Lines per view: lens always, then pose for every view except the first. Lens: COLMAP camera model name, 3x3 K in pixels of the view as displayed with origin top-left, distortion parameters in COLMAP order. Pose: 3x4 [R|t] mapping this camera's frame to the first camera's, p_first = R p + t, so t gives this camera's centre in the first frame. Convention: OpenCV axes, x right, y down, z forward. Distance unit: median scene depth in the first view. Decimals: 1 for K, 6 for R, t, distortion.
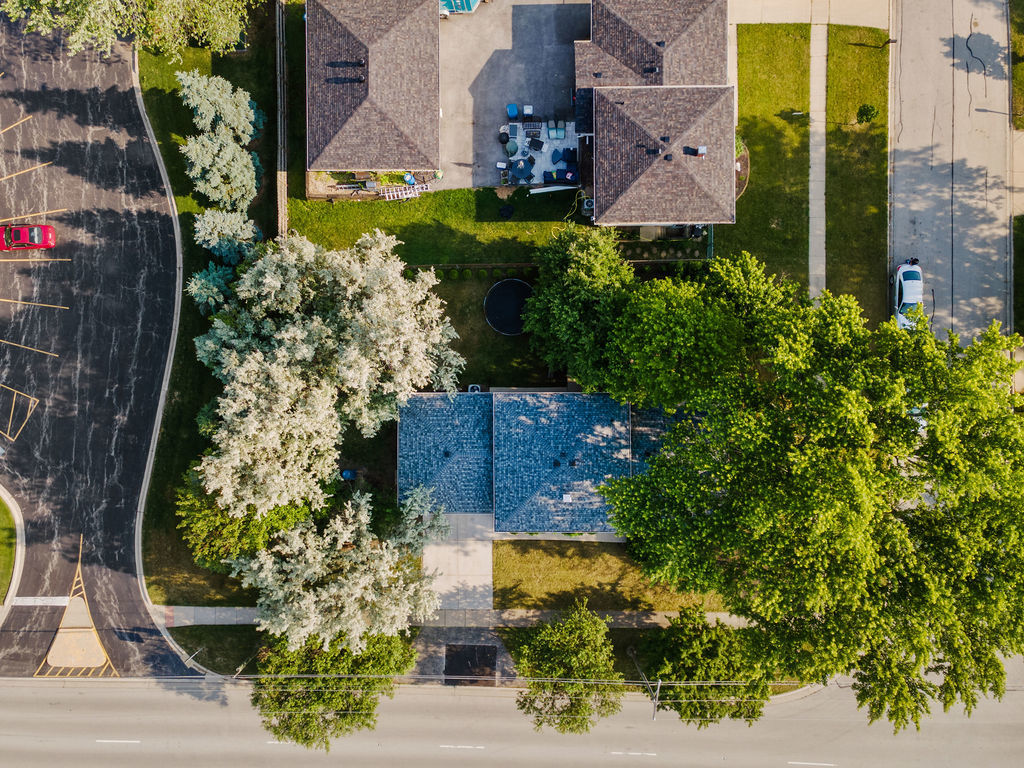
lens RADIAL K [[721.1, 0, 508.4], [0, 721.1, 387.9], [0, 0, 1]] dist [0.040097, 0.009012]
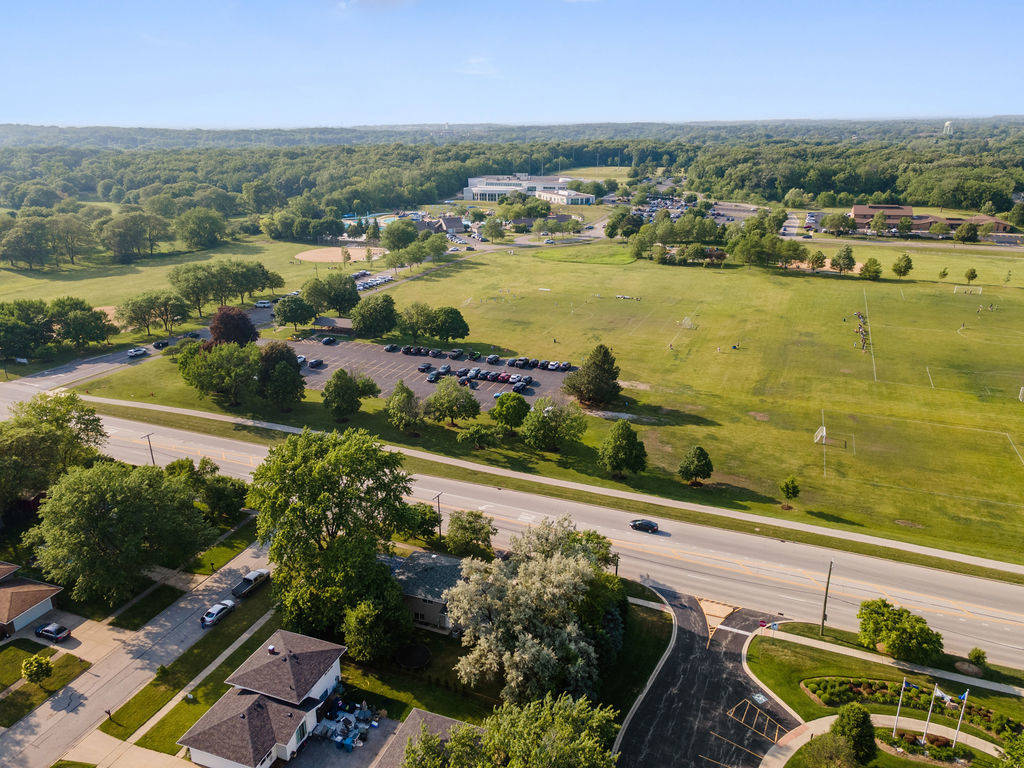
lens RADIAL K [[721.1, 0, 508.2], [0, 721.1, 383.0], [0, 0, 1]] dist [0.040097, 0.009012]
pose [[-0.933755, -0.107805, 0.341291, -0.678322], [0.357757, -0.309251, 0.881121, -1.271978], [0.010555, 0.944850, 0.327332, -0.124598]]
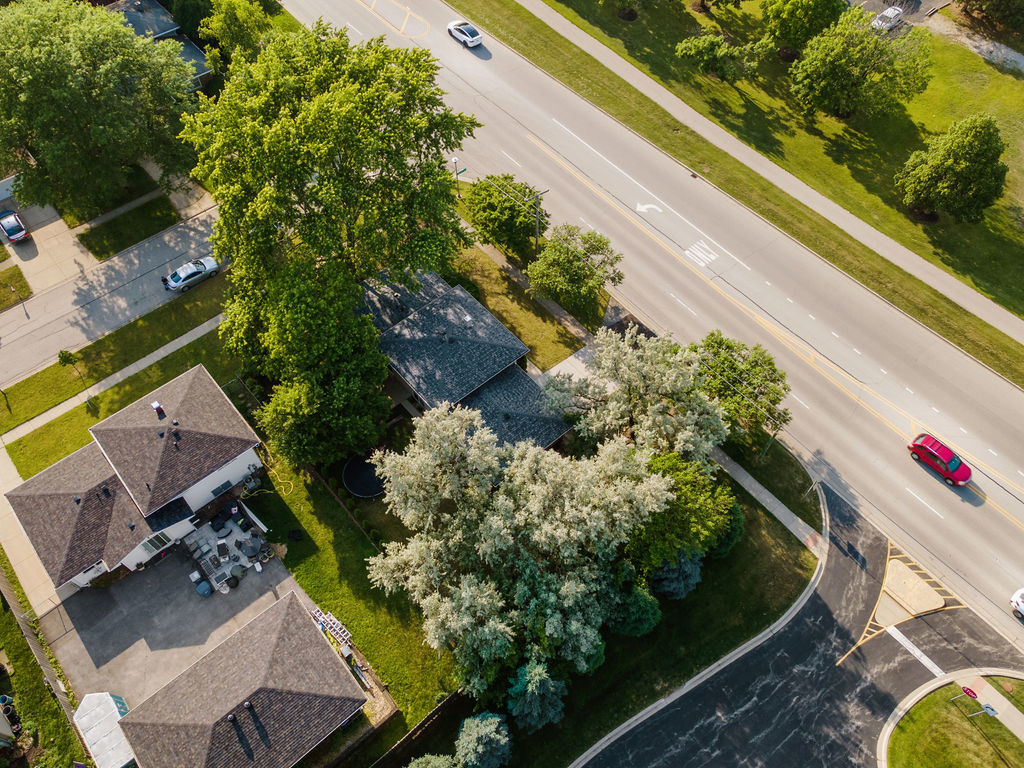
lens RADIAL K [[721.1, 0, 509.8], [0, 721.1, 382.2], [0, 0, 1]] dist [0.040097, 0.009012]
pose [[-0.648711, -0.631584, 0.424588, -0.494714], [0.760938, -0.547182, 0.348661, -0.249671], [0.012118, 0.549266, 0.835560, 0.023993]]
